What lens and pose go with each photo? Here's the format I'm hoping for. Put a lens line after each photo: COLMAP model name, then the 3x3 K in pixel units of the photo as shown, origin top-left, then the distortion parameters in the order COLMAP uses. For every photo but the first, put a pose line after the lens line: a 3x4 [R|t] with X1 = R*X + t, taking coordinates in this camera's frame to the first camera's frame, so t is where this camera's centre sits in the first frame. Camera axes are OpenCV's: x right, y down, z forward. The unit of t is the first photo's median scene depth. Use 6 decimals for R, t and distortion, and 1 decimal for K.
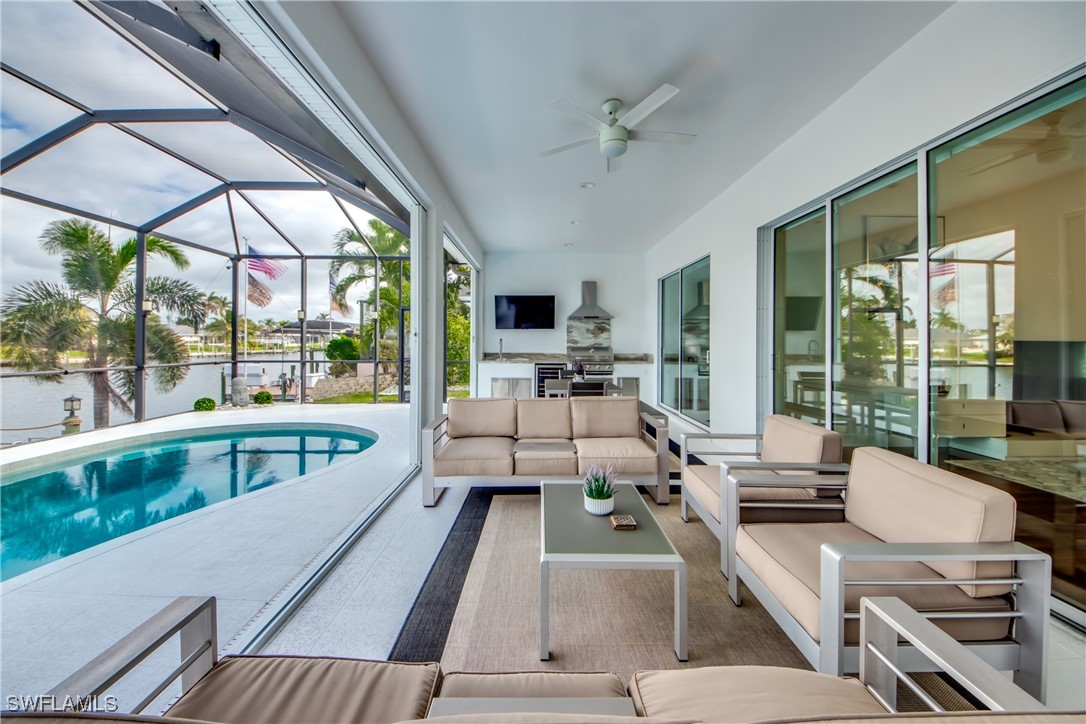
lens RADIAL K [[420.8, 0, 530.4], [0, 420.8, 341.8], [0, 0, 1]] dist [0.003139, -0.004725]
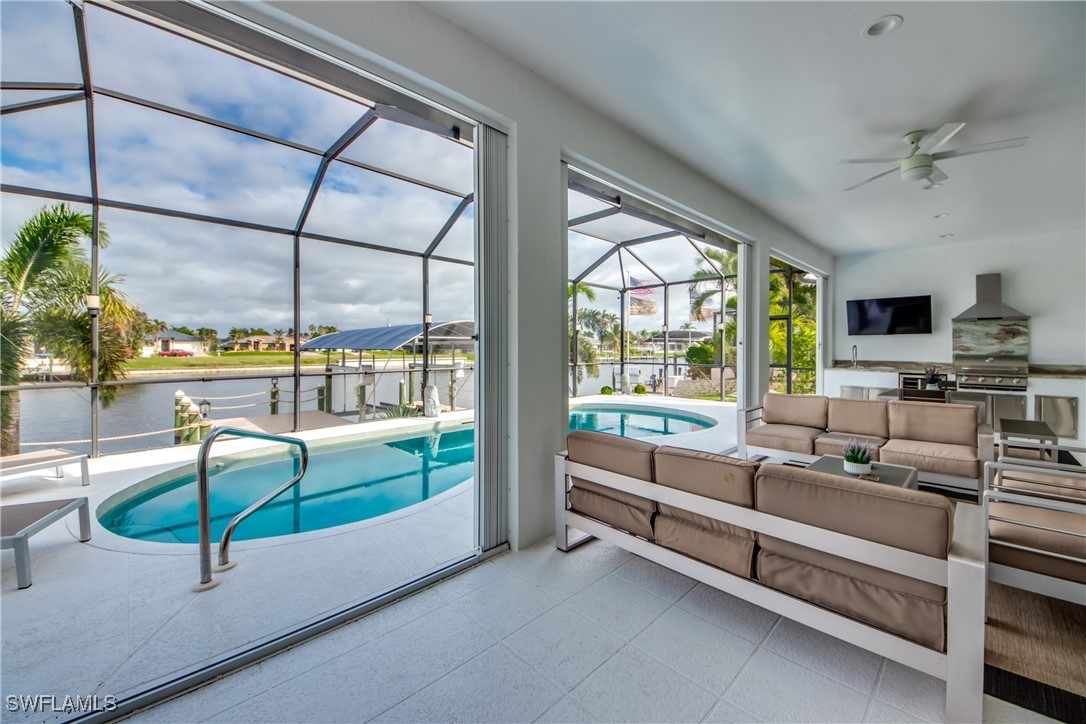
lens RADIAL K [[420.8, 0, 541.8], [0, 420.8, 345.3], [0, 0, 1]] dist [0.003139, -0.004725]
pose [[0.702520, -0.007252, -0.711627, 0.110424], [0.001262, 0.999959, -0.008944, -0.000378], [0.711663, 0.005385, 0.702501, -0.180292]]
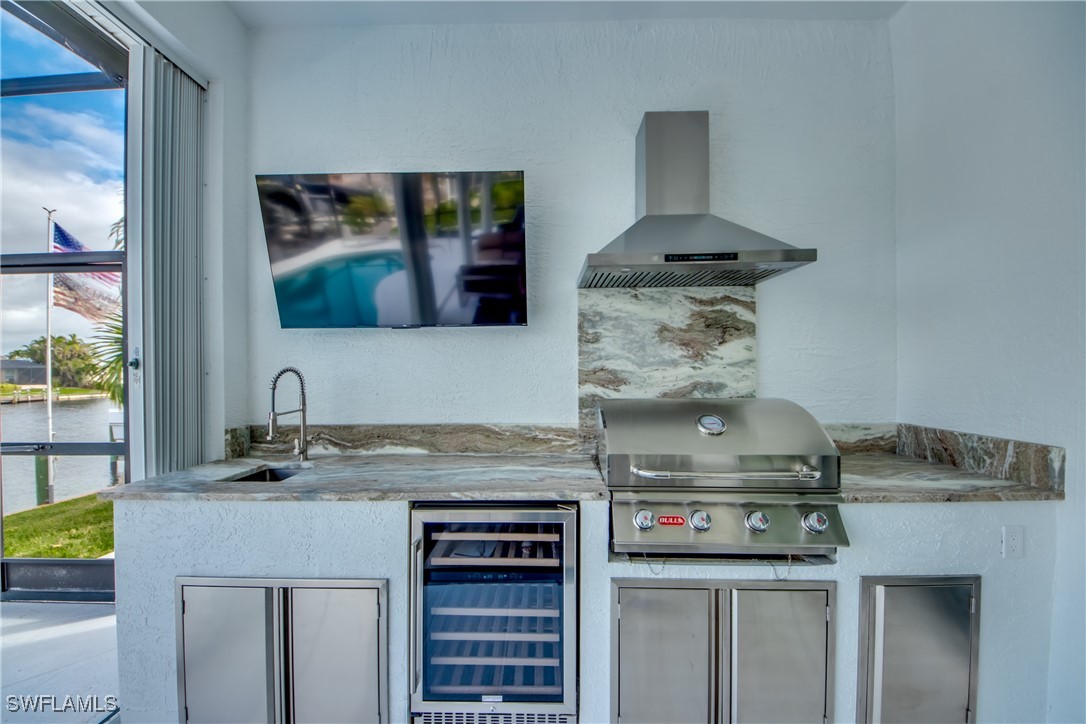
lens RADIAL K [[420.8, 0, 534.7], [0, 420.8, 365.9], [0, 0, 1]] dist [0.003139, -0.004725]
pose [[0.999634, -0.009012, -0.025519, 0.068764], [0.008445, 0.999717, -0.022227, -0.002081], [0.025712, 0.022004, 0.999427, 0.769918]]
